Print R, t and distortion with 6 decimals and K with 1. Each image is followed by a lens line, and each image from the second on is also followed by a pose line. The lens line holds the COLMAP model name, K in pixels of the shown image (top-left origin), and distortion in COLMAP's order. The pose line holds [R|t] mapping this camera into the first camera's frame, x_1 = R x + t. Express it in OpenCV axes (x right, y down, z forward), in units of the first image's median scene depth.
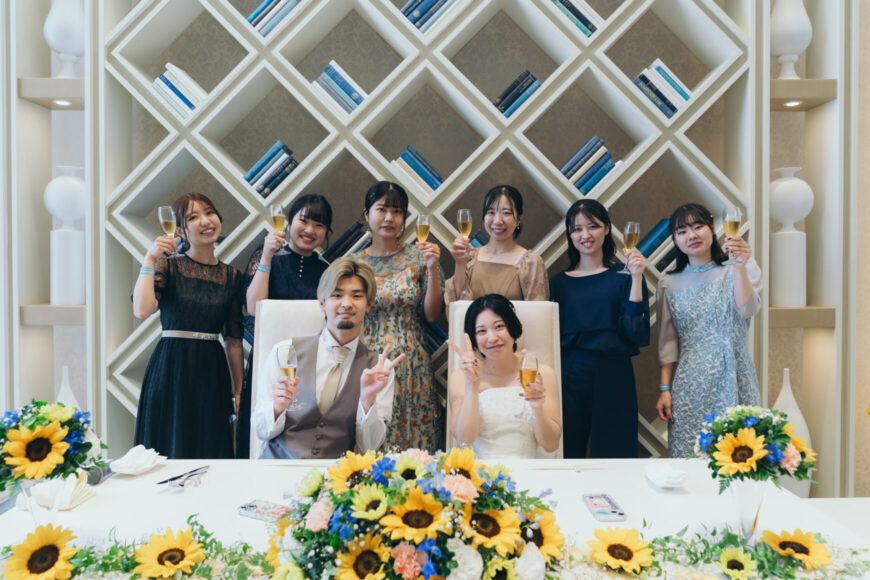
lens RADIAL K [[612.7, 0, 434.9], [0, 612.7, 276.6], [0, 0, 1]] dist [-0.011006, 0.007696]
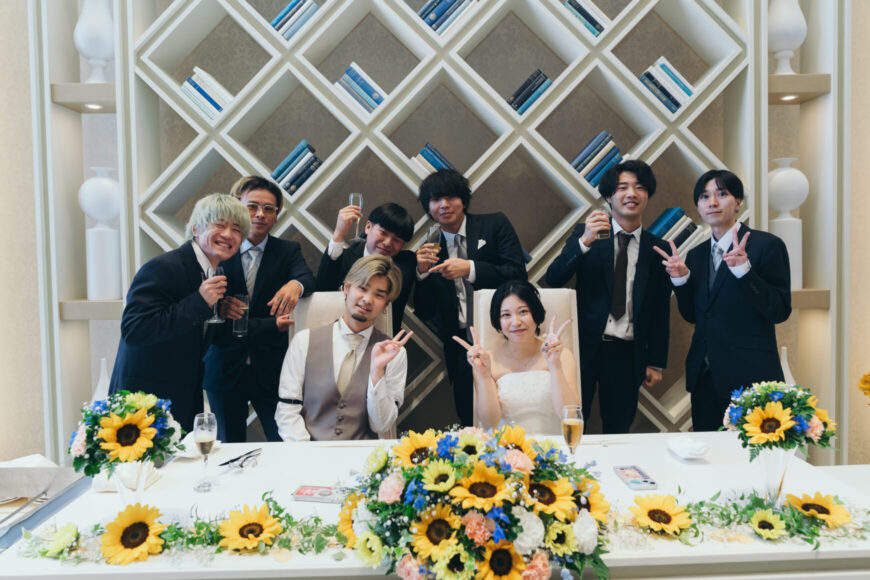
lens RADIAL K [[596.3, 0, 426.1], [0, 596.3, 276.0], [0, 0, 1]] dist [-0.009408, 0.006498]
pose [[0.999760, -0.018061, 0.012417, -0.062061], [0.017815, 0.999648, 0.019678, -0.005377], [-0.012768, -0.019452, 0.999729, -0.028866]]
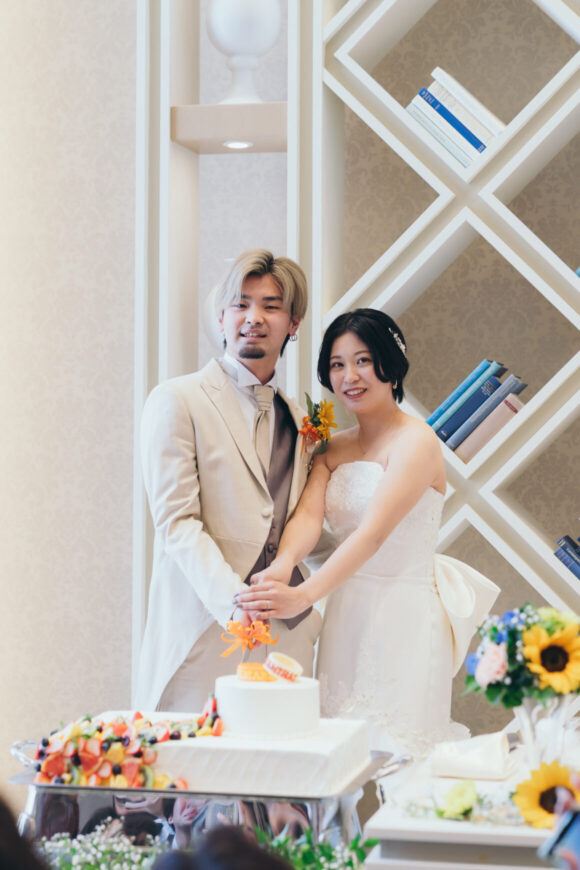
lens RADIAL K [[1788.8, 0, 318.3], [0, 1788.8, 384.6], [0, 0, 1]] dist [0.088678, 0.000000]
pose [[0.973379, -0.007159, -0.229091, -0.174041], [-0.004560, 0.998709, -0.050585, 0.015493], [0.229158, 0.050283, 0.972090, -0.576208]]
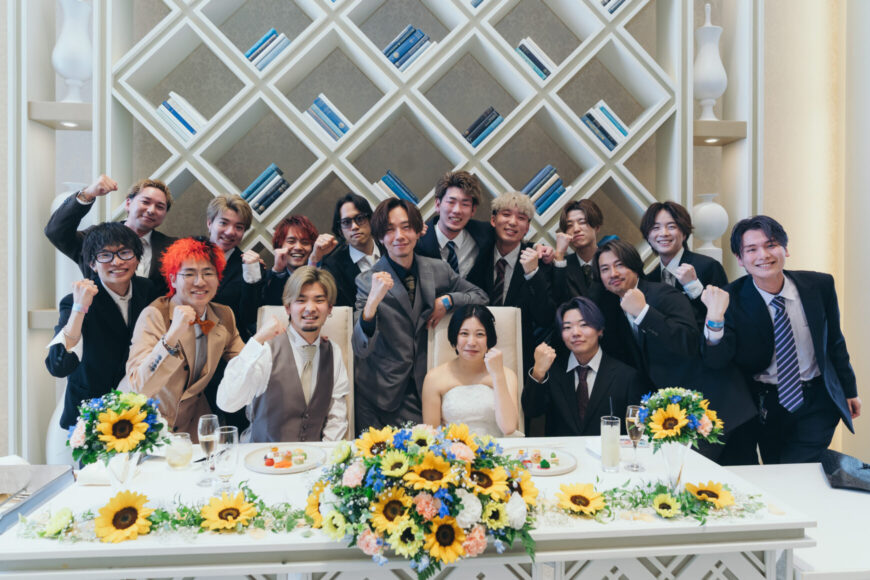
lens RADIAL K [[612.7, 0, 426.1], [0, 612.7, 274.5], [0, 0, 1]] dist [-0.011006, 0.007696]
pose [[0.996470, 0.003725, 0.083869, -0.068629], [-0.003065, 0.999963, -0.007994, -0.010629], [-0.083896, 0.007708, 0.996445, -0.140441]]
